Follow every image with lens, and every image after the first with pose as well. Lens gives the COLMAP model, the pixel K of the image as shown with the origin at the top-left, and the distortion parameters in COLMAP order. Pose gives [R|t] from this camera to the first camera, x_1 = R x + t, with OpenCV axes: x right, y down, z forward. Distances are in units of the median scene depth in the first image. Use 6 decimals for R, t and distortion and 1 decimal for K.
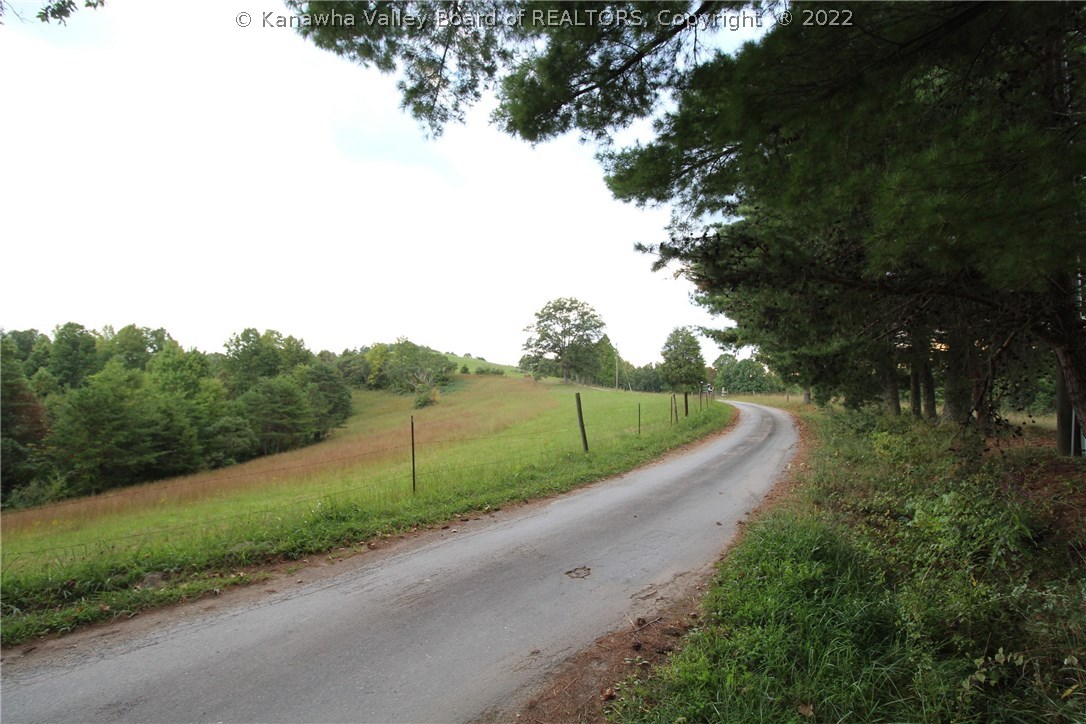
lens RADIAL K [[495.9, 0, 543.0], [0, 495.9, 362.0], [0, 0, 1]] dist [0.000095, -0.014753]
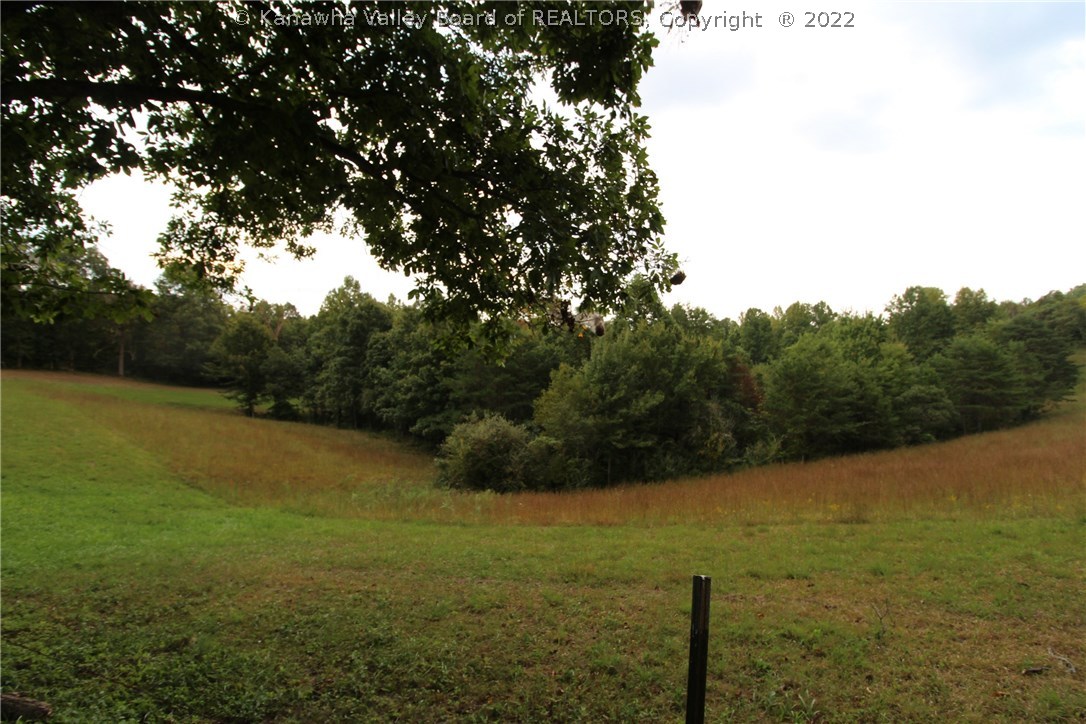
lens RADIAL K [[495.9, 0, 543.0], [0, 495.9, 362.0], [0, 0, 1]] dist [0.000095, -0.014753]
pose [[0.397993, -0.038172, -0.916594, -0.097899], [0.095536, 0.995426, 0.000027, 0.006076], [0.912401, -0.087578, 0.399819, 0.049344]]
